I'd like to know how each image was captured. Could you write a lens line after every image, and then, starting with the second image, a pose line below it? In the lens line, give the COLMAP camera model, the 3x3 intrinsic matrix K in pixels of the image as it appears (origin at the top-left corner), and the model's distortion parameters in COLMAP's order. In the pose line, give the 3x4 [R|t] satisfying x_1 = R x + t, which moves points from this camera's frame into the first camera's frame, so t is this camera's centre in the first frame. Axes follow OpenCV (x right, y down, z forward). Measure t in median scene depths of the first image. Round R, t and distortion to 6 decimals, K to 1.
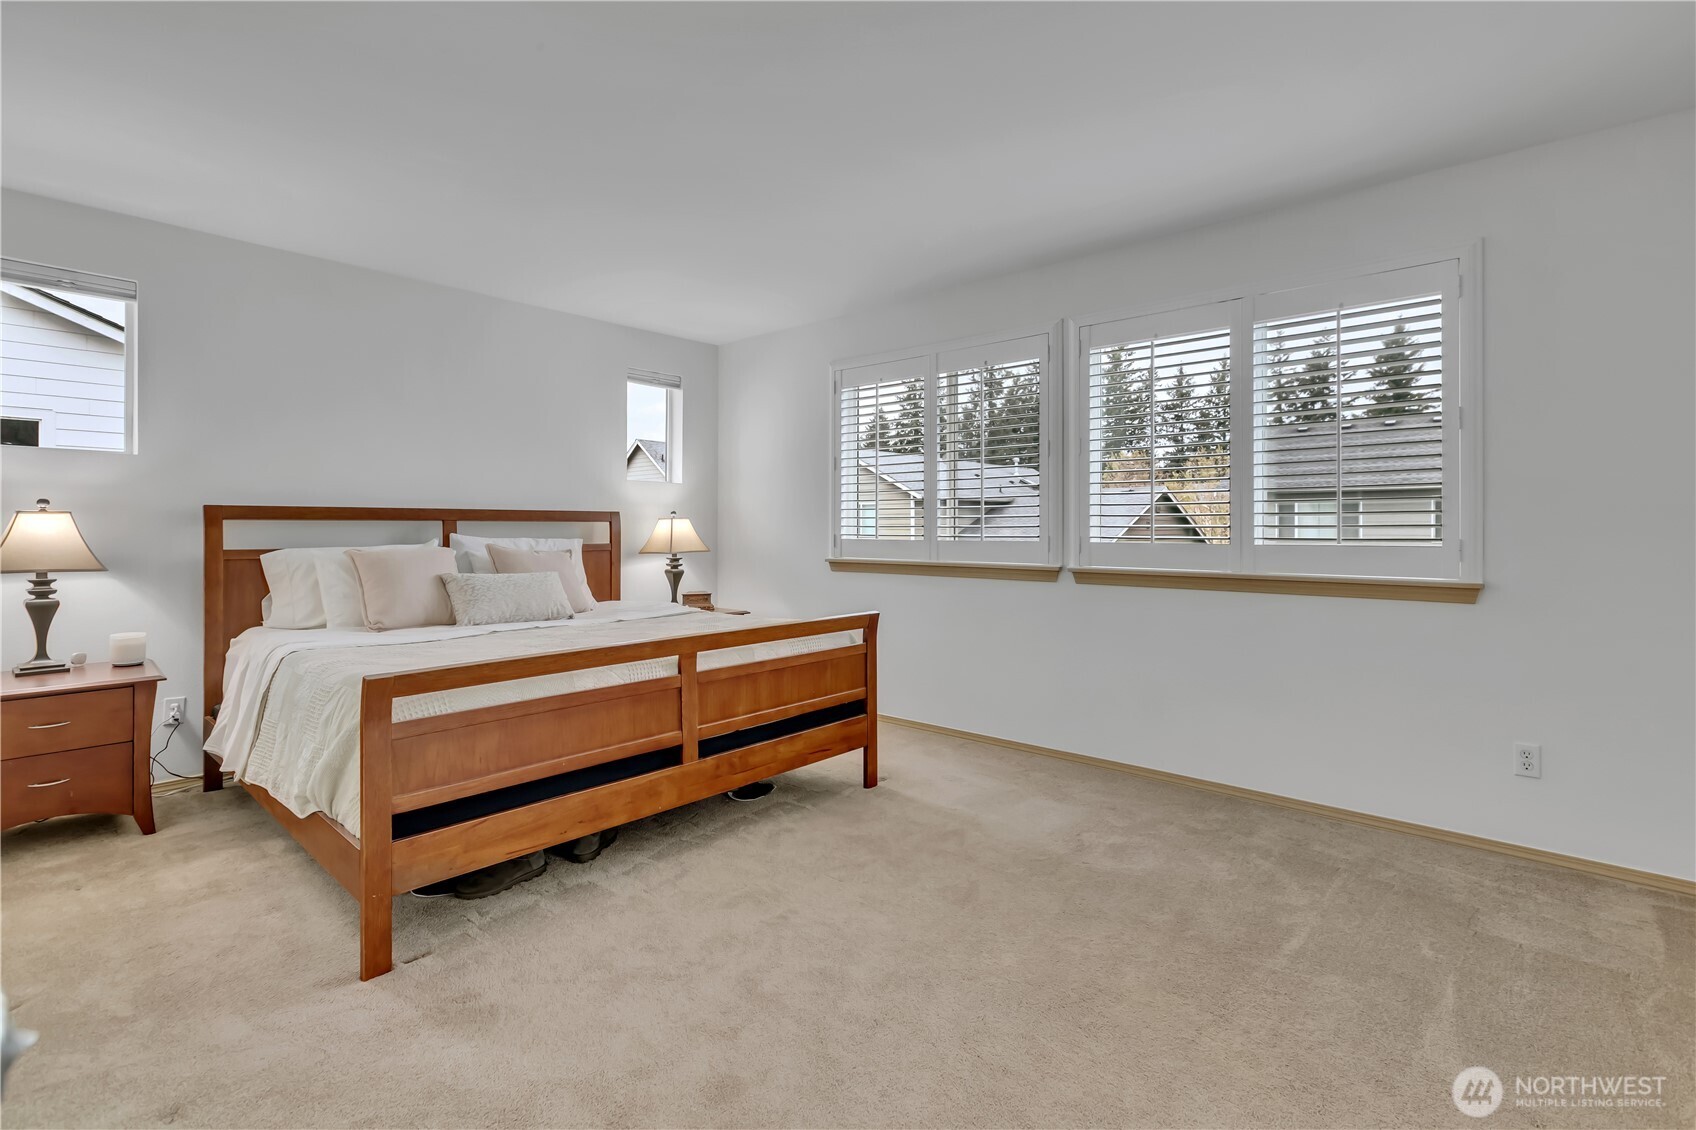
lens RADIAL K [[765.6, 0, 850.6], [0, 765.6, 521.5], [0, 0, 1]] dist [0.000930, 0.000256]
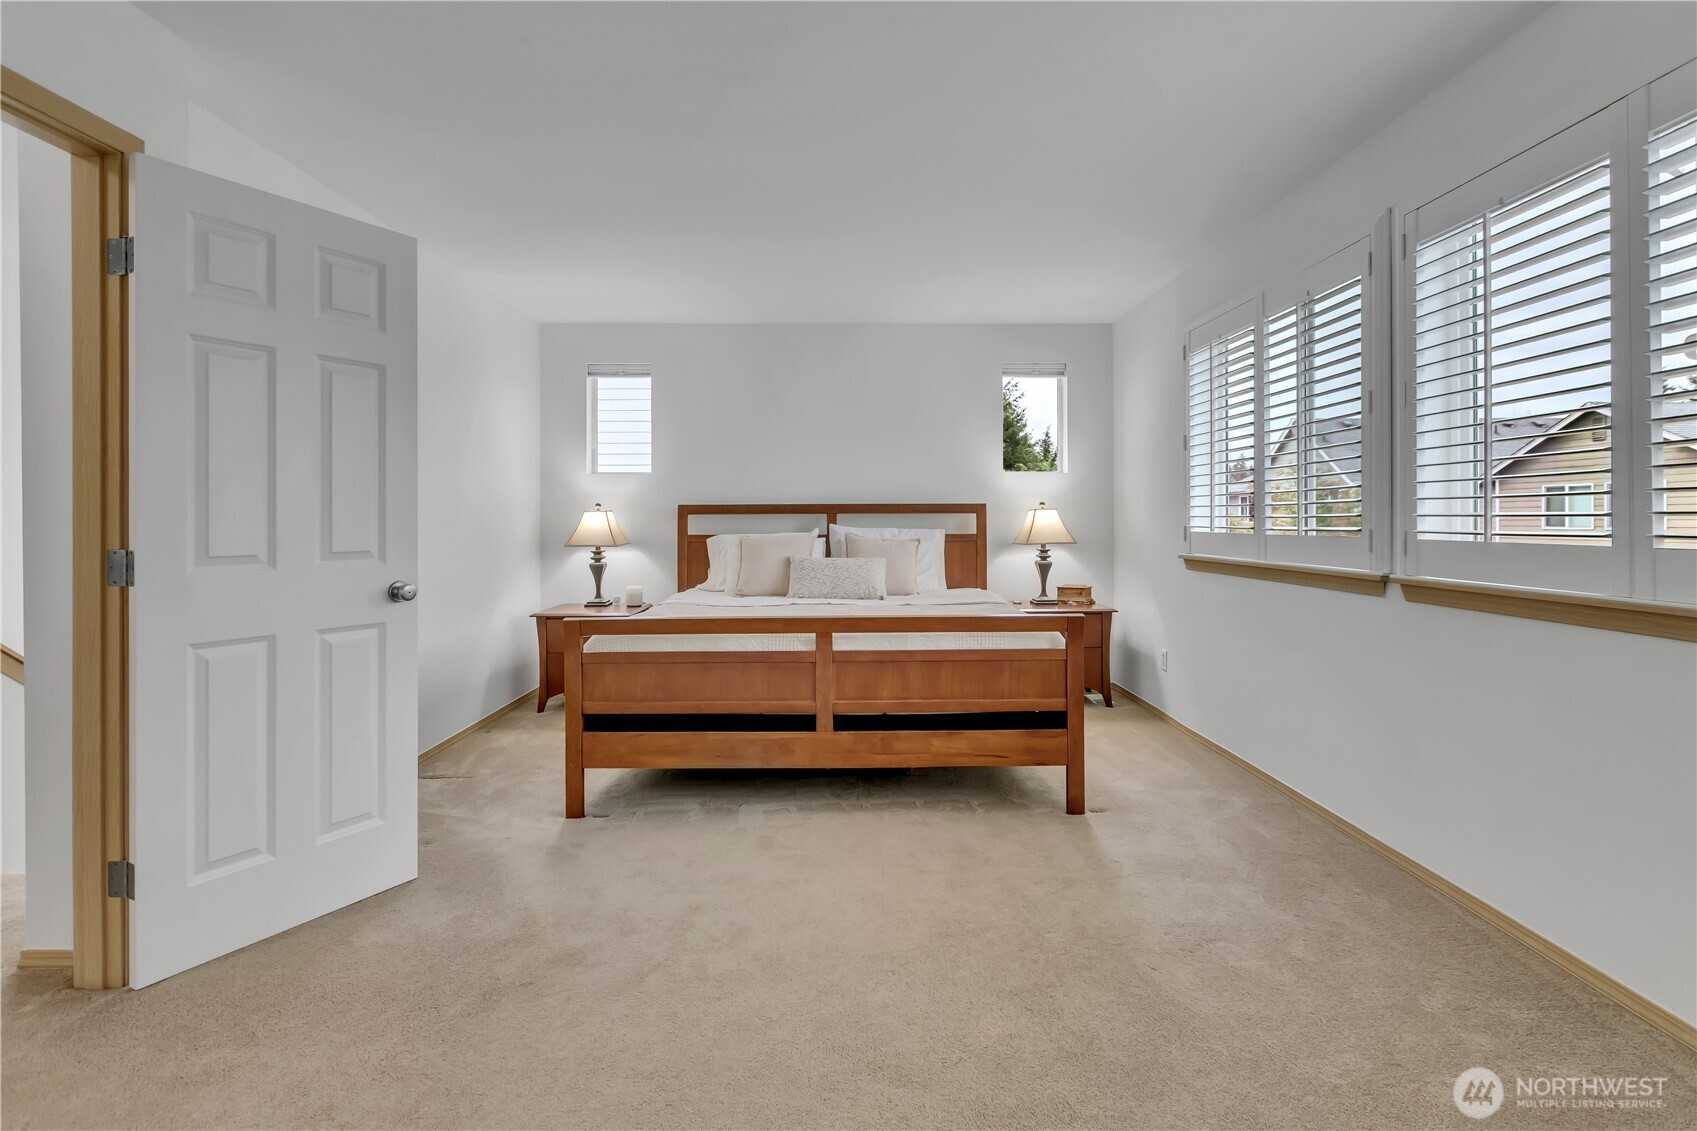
lens RADIAL K [[778.7, 0, 858.8], [0, 778.7, 517.1], [0, 0, 1]] dist [-0.001367, 0.000157]
pose [[0.684963, -0.004725, -0.728562, 0.566794], [0.008996, 0.999958, 0.001973, 0.002966], [0.728522, -0.007905, 0.684977, 0.236367]]
